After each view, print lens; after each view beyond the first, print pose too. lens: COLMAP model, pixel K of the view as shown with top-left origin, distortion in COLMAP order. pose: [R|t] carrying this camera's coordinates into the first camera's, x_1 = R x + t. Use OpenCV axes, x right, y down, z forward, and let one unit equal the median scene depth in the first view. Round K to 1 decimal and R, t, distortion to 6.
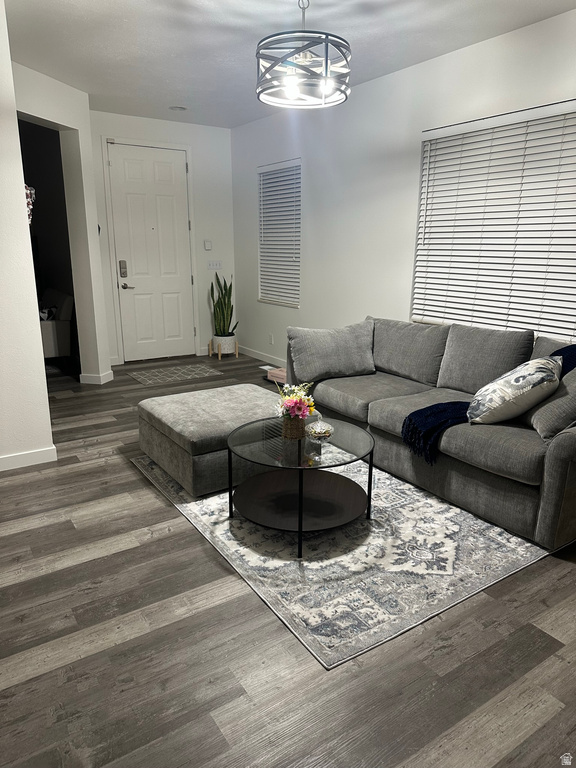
lens RADIAL K [[544.0, 0, 287.6], [0, 544.0, 384.4], [0, 0, 1]] dist [-0.004036, -0.002065]
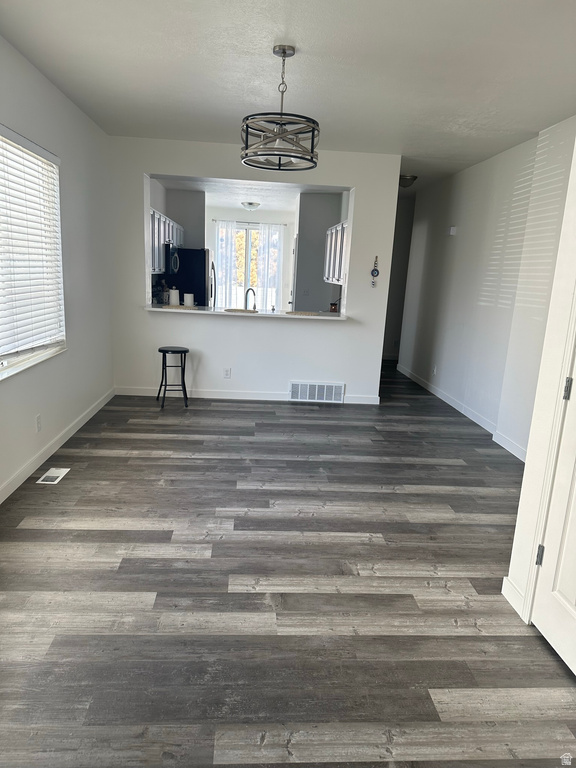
lens RADIAL K [[544.0, 0, 286.0], [0, 544.0, 382.3], [0, 0, 1]] dist [-0.004036, -0.002065]
pose [[-0.873258, -0.133881, 0.468505, -0.588035], [0.085054, 0.904867, 0.417111, -0.561184], [-0.479778, 0.404094, -0.778795, 1.980880]]
